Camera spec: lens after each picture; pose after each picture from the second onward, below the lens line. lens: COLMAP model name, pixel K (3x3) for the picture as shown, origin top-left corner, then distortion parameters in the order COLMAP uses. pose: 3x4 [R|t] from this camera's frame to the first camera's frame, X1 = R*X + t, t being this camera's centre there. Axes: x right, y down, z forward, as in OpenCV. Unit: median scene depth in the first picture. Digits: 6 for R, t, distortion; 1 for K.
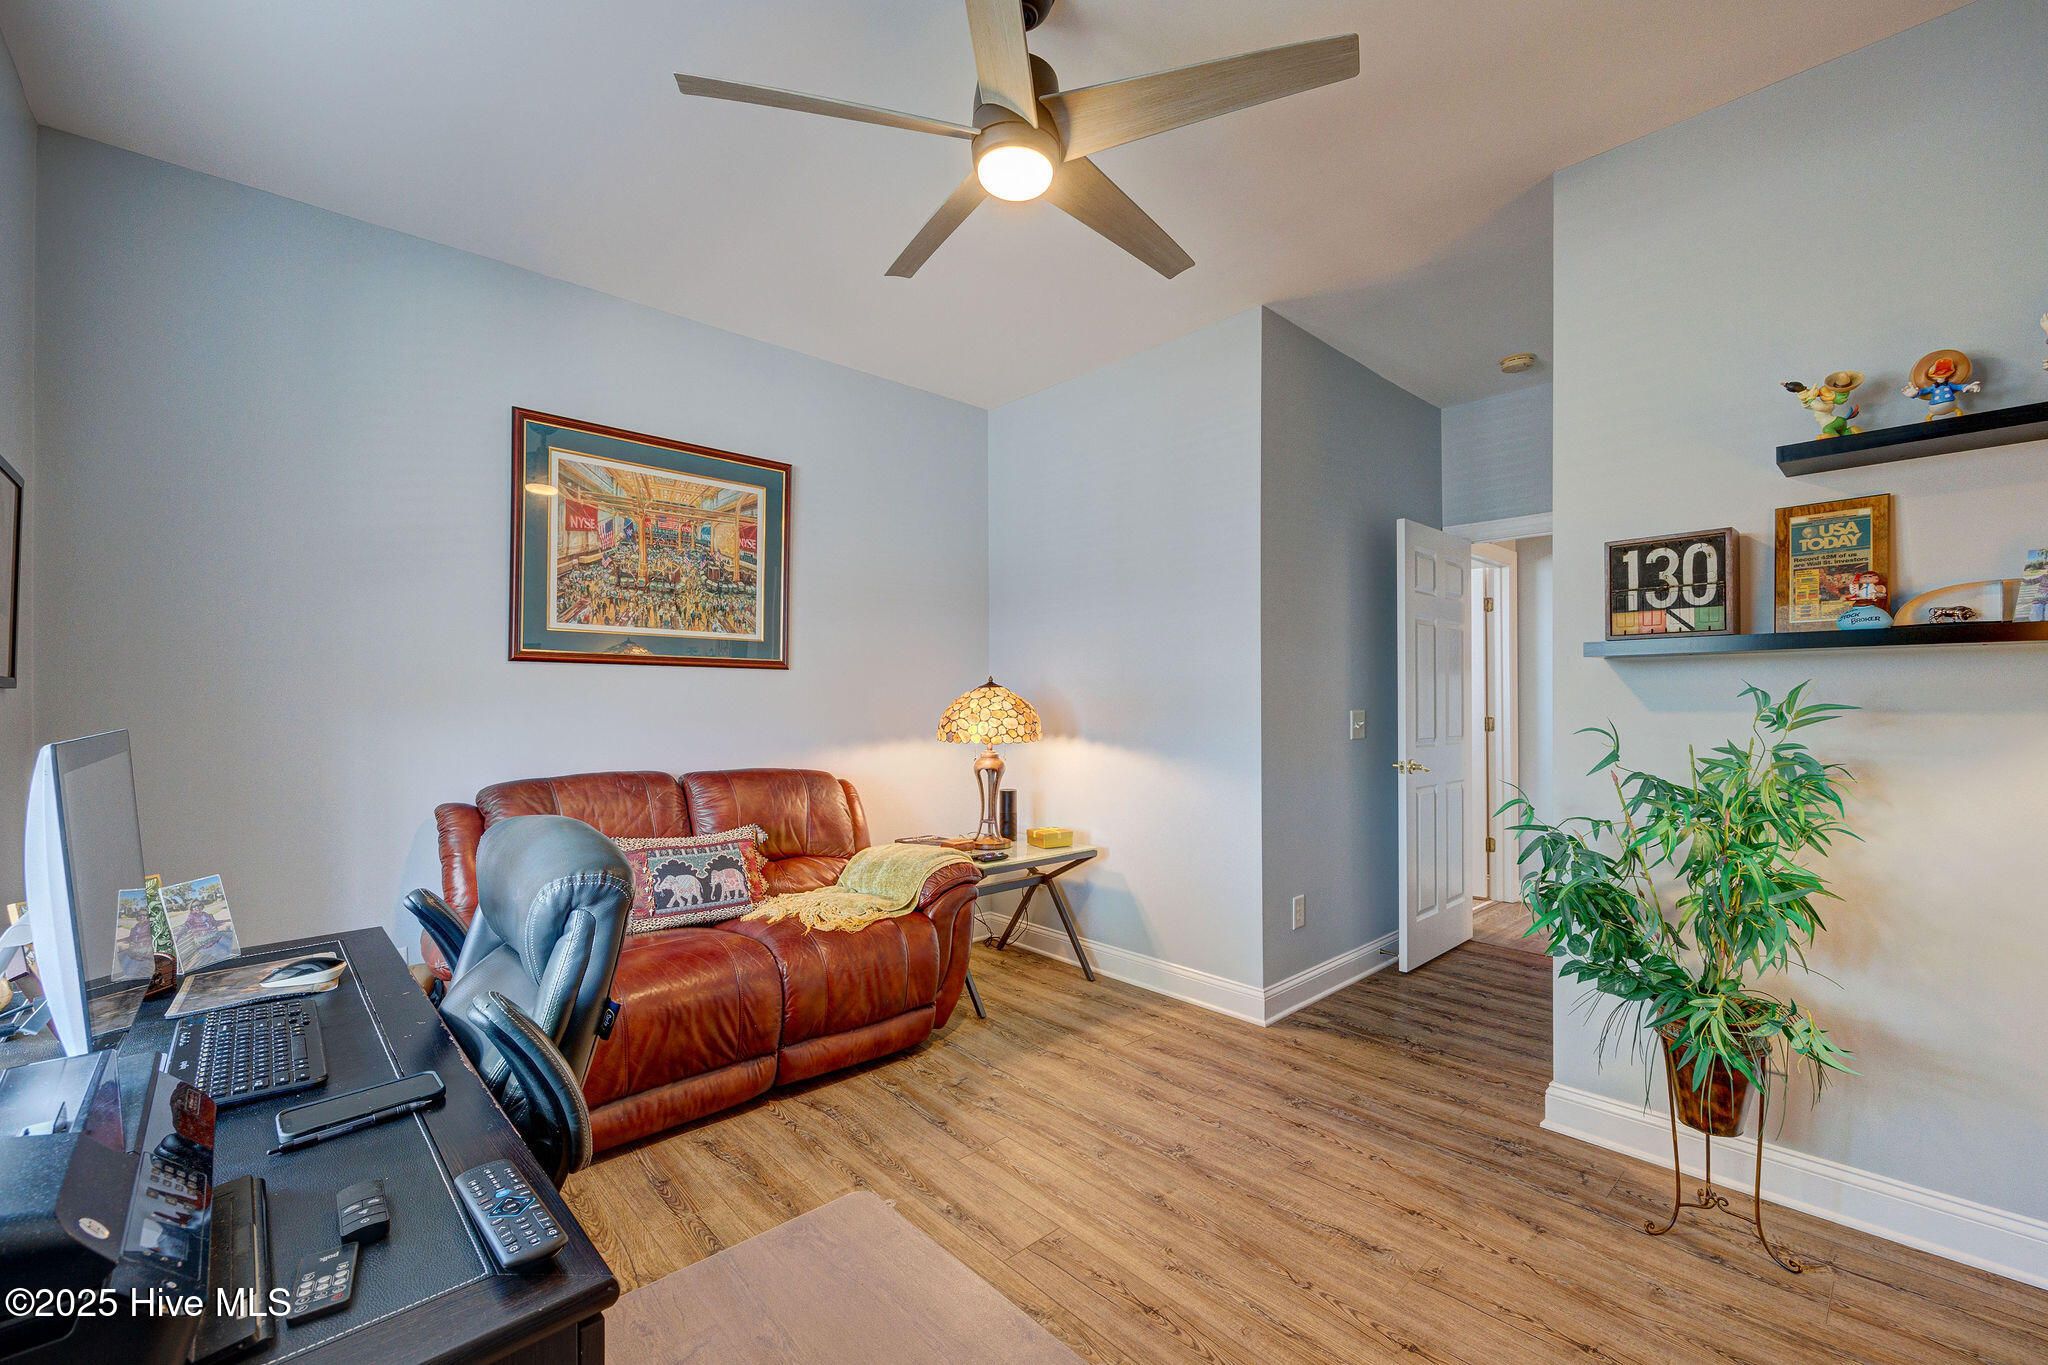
lens RADIAL K [[823.2, 0, 1037.5], [0, 823.2, 691.1], [0, 0, 1]] dist [0.001678, -0.000019]
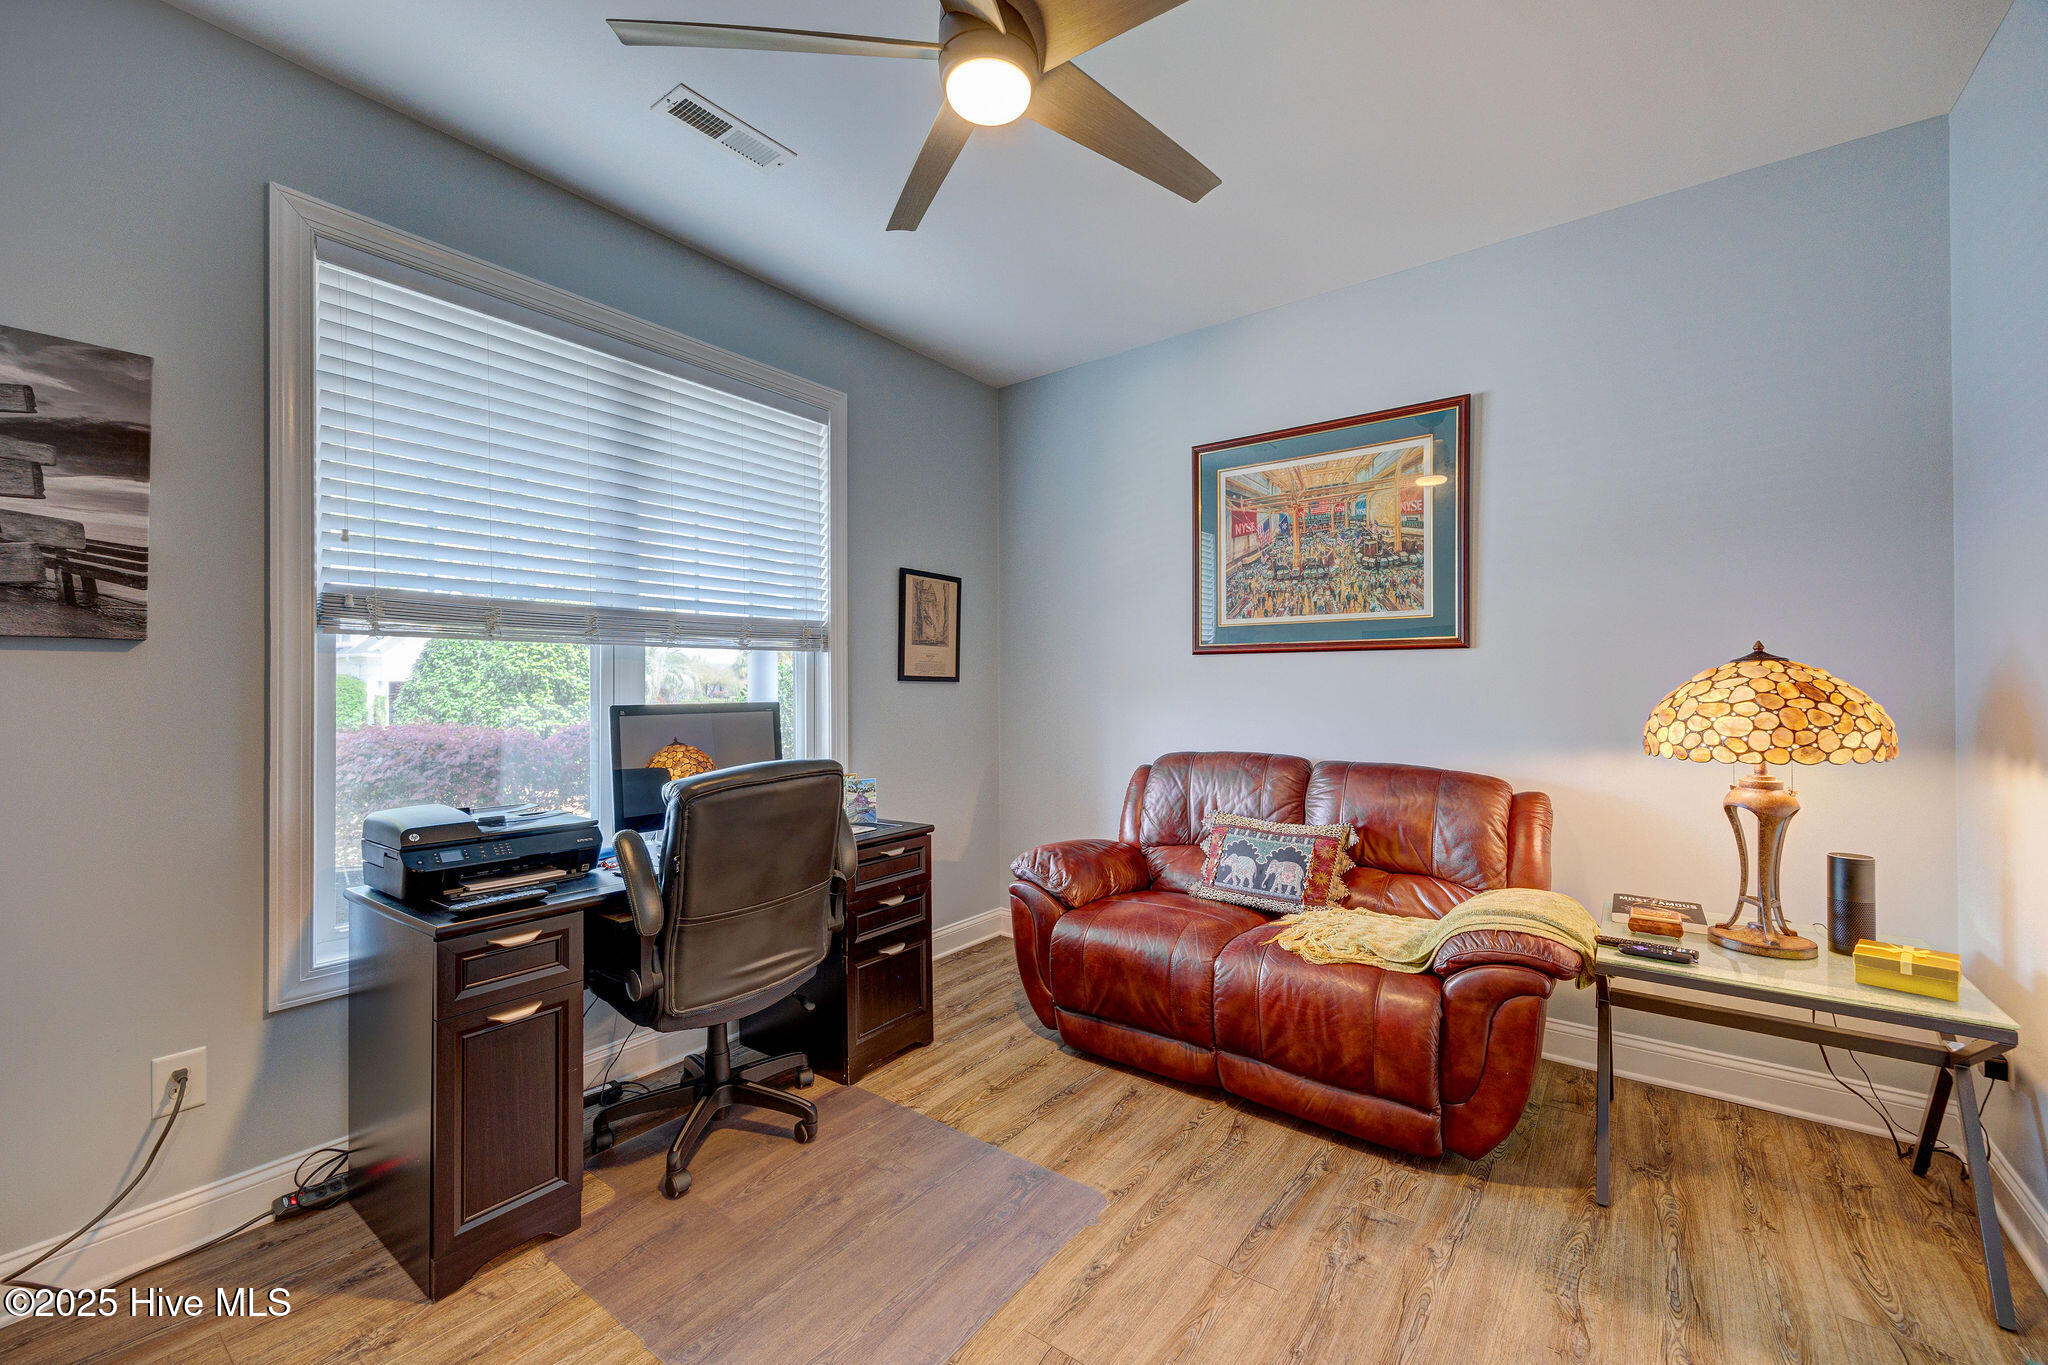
lens RADIAL K [[823.2, 0, 1037.5], [0, 823.2, 682.7], [0, 0, 1]] dist [0.001678, -0.000019]
pose [[0.185502, -0.009297, -0.982600, 0.475713], [0.012102, 0.999901, -0.007176, 0.009885], [0.982569, -0.010560, 0.185596, 0.497545]]
